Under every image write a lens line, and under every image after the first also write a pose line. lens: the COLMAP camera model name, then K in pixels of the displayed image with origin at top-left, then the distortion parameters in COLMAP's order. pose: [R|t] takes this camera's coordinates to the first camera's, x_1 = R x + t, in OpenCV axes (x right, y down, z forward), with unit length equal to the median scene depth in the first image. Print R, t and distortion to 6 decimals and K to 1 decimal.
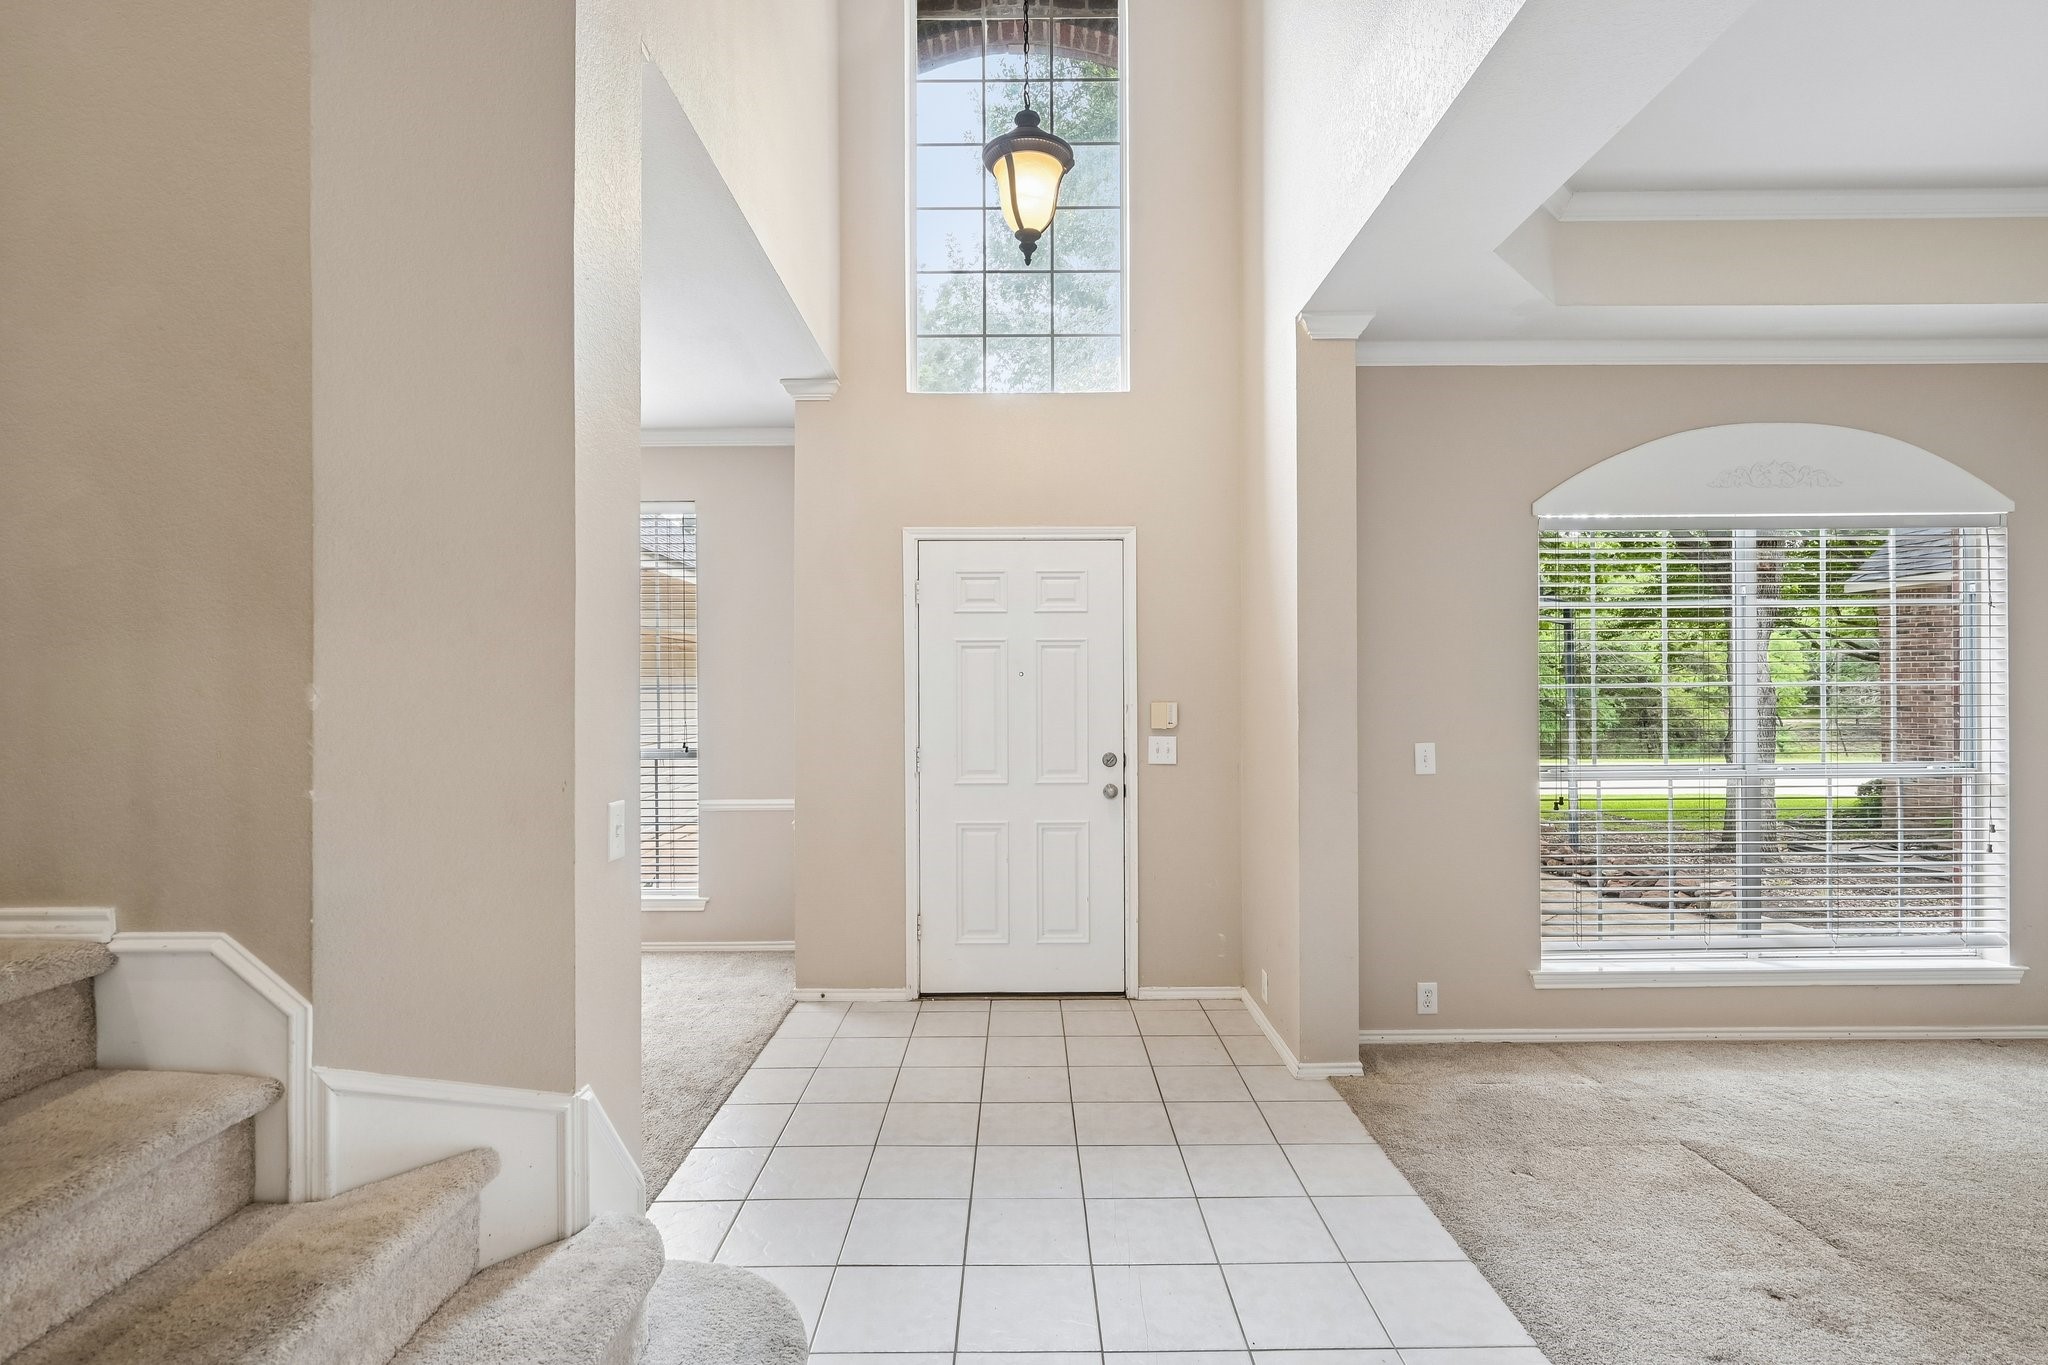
lens RADIAL K [[937.9, 0, 1025.0], [0, 937.9, 694.2], [0, 0, 1]] dist [-0.000073, -0.000042]
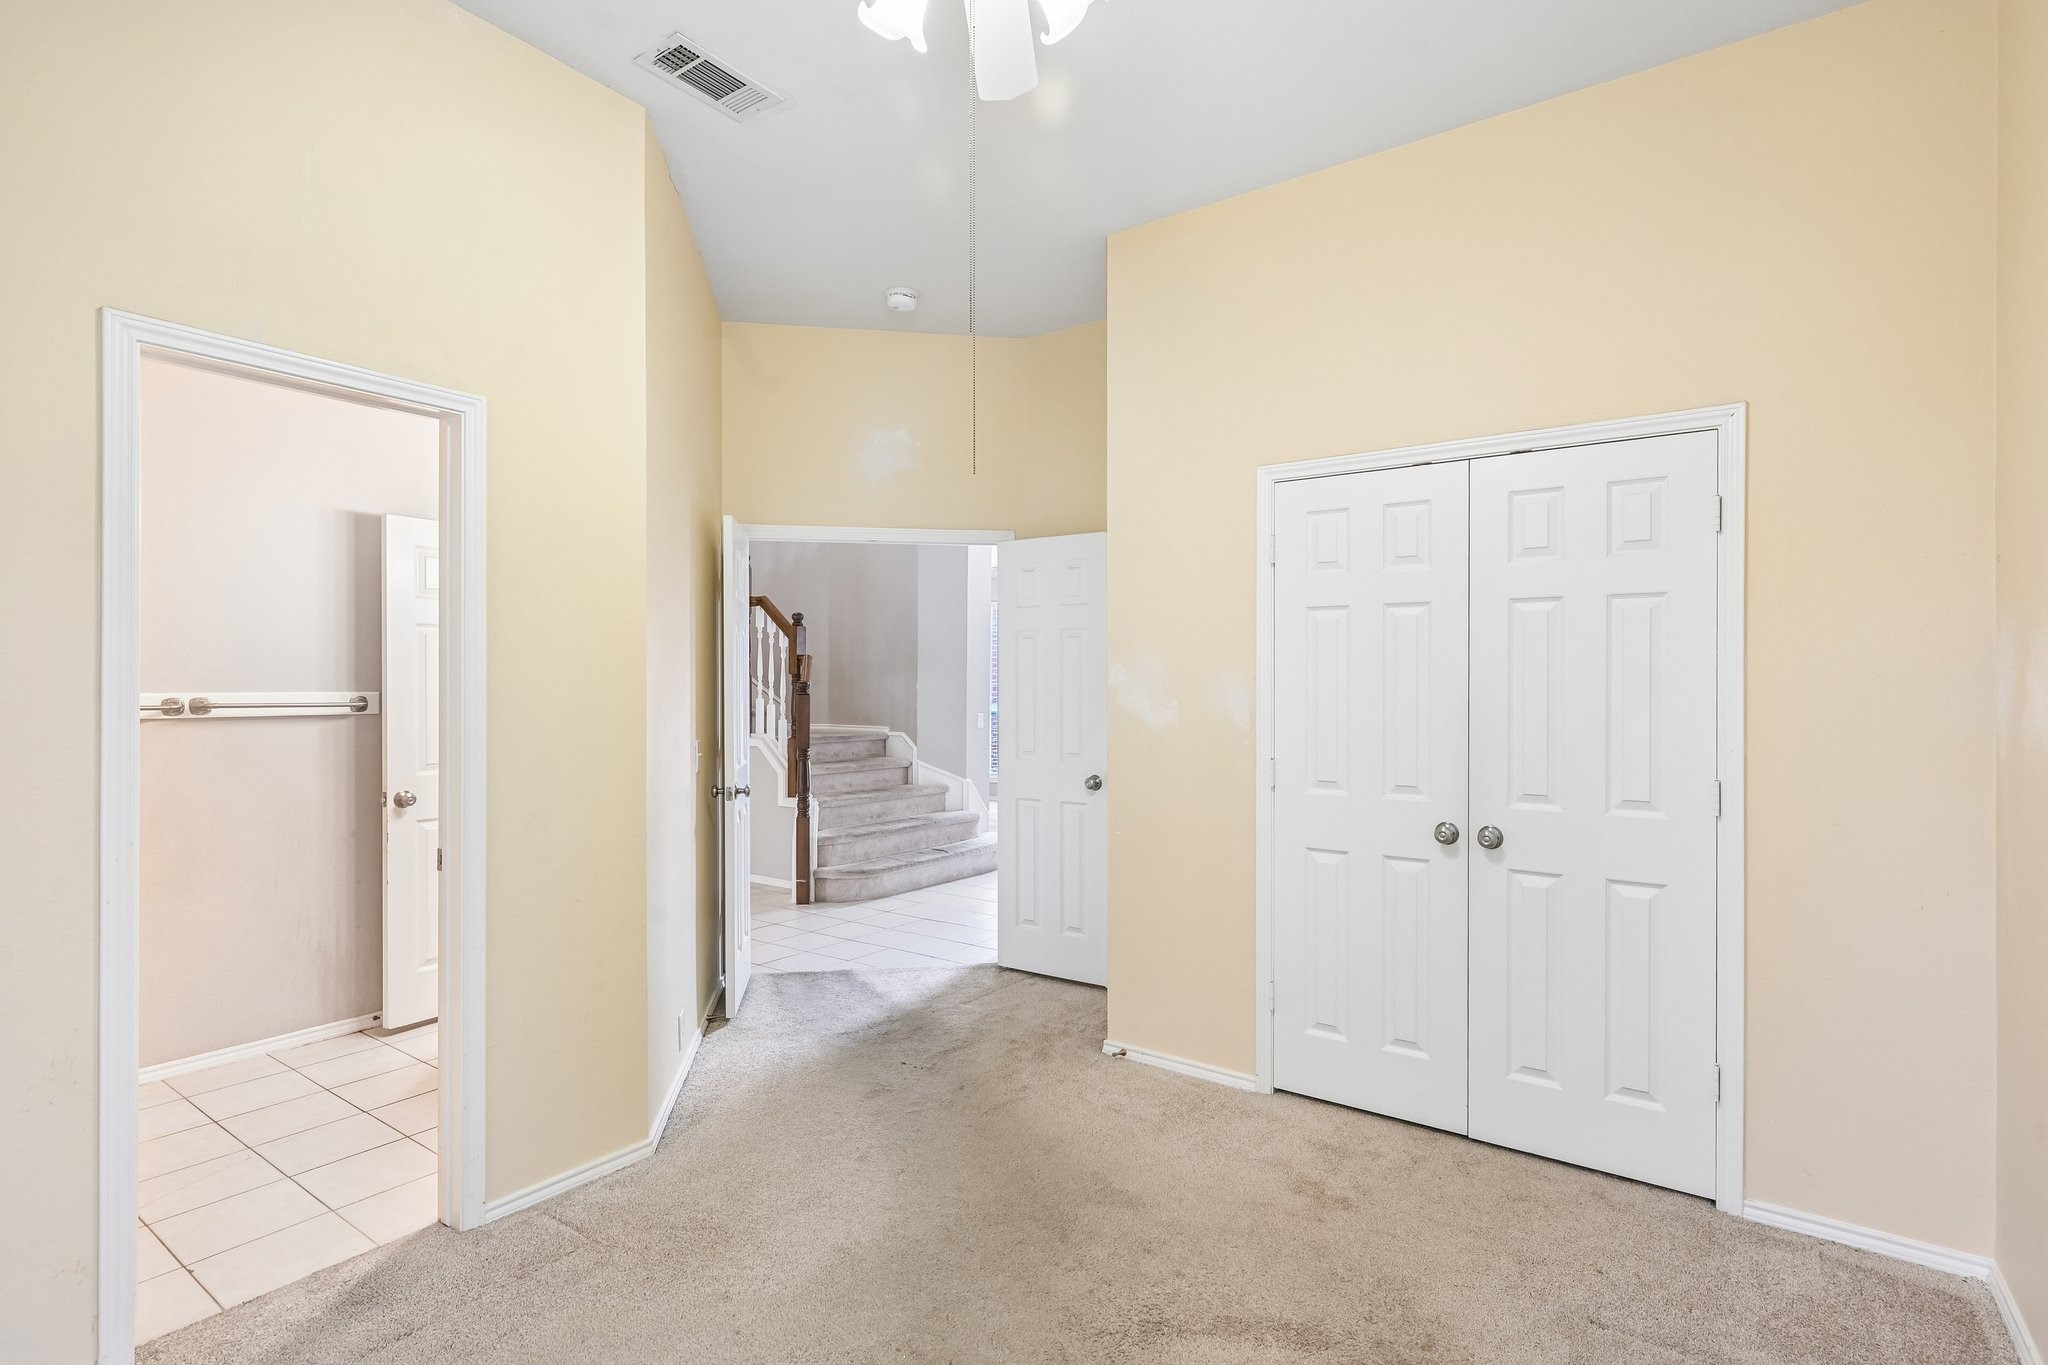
lens RADIAL K [[992.7, 0, 1026.7], [0, 992.7, 684.0], [0, 0, 1]] dist [-0.002739, -0.001493]
pose [[0.808994, 0.002956, -0.587809, 2.835471], [-0.004635, 0.999988, -0.001351, -0.006665], [0.587798, 0.003818, 0.808999, -2.951704]]
